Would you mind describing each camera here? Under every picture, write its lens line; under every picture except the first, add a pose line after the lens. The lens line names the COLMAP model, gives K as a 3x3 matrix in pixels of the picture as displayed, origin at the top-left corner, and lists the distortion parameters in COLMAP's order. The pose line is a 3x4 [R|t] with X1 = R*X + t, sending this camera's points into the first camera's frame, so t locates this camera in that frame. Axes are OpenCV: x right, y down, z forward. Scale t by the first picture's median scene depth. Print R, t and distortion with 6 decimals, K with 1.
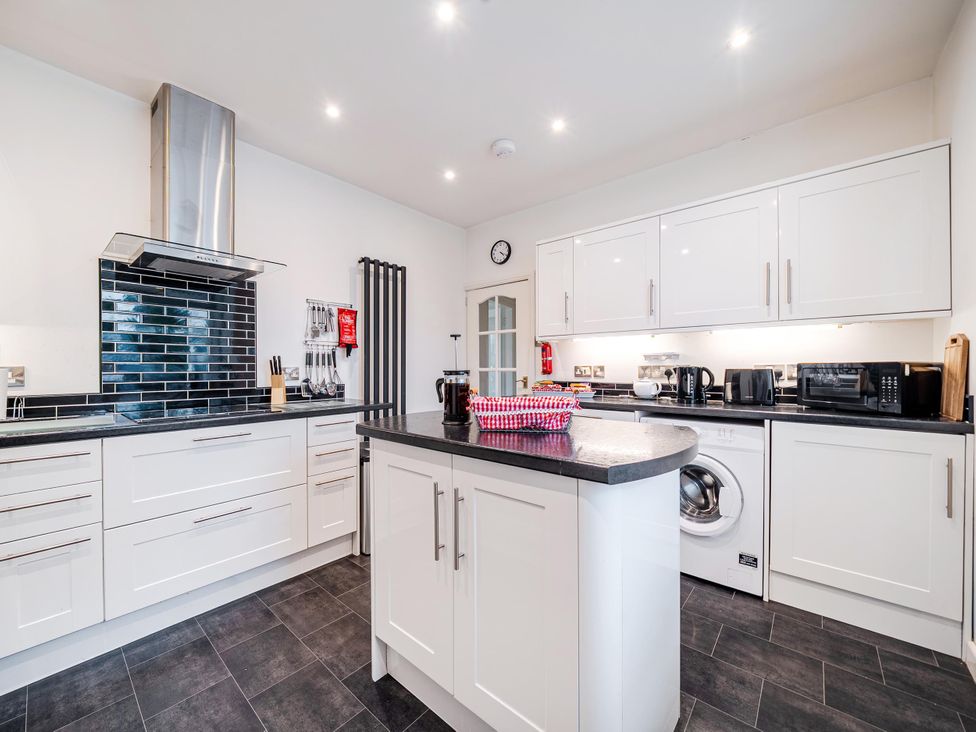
lens RADIAL K [[372.9, 0, 484.1], [0, 372.9, 368.7], [0, 0, 1]] dist [-0.005189, -0.000421]
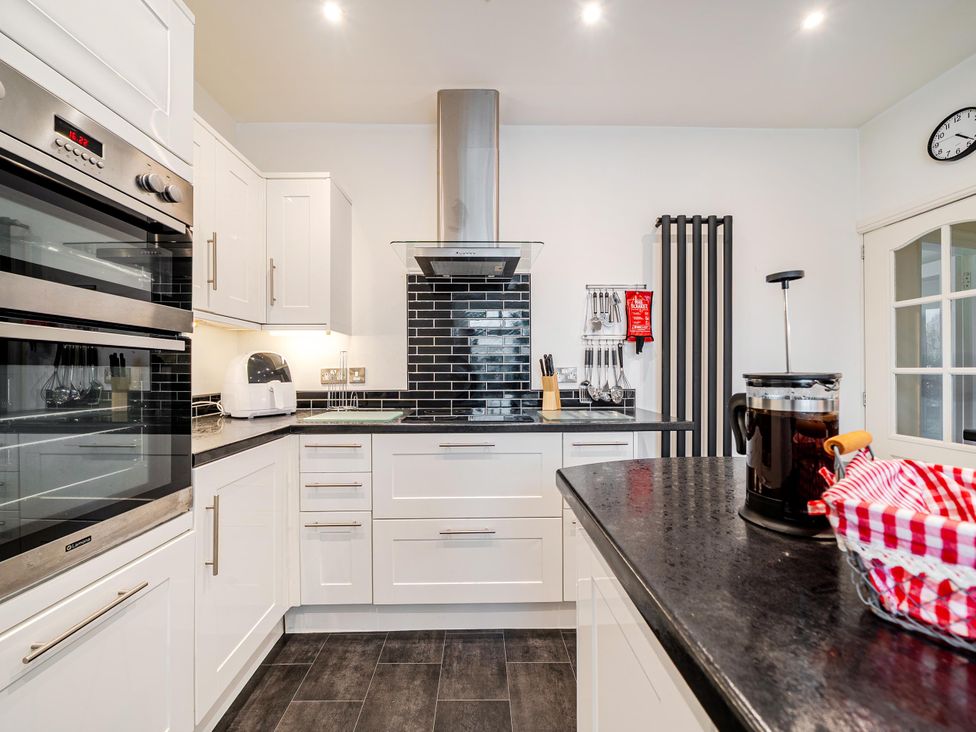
lens RADIAL K [[372.9, 0, 484.1], [0, 372.9, 368.7], [0, 0, 1]] dist [-0.005189, -0.000421]
pose [[0.654692, -0.000801, -0.755895, 0.002517], [0.000229, 1.000000, -0.000861, -0.000151], [0.755895, 0.000390, 0.654692, 0.301944]]
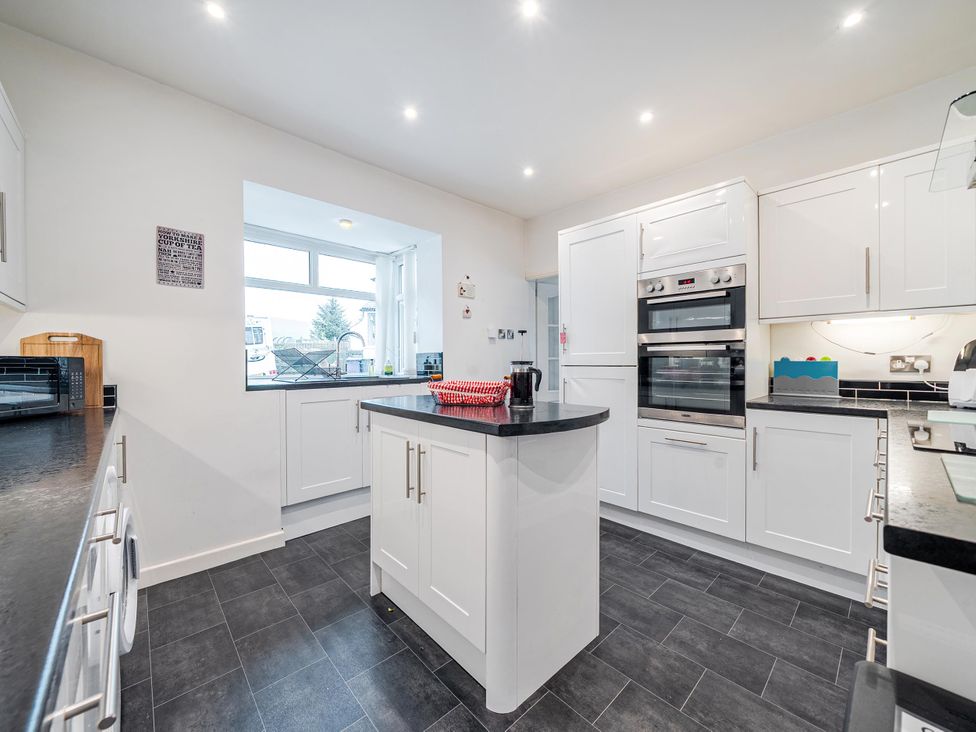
lens RADIAL K [[372.9, 0, 484.1], [0, 372.9, 368.7], [0, 0, 1]] dist [-0.005189, -0.000421]
pose [[-0.992043, 0.005301, 0.125792, -0.057118], [0.008284, 0.999696, 0.023209, -0.000254], [-0.125631, 0.024066, -0.991785, 1.184151]]
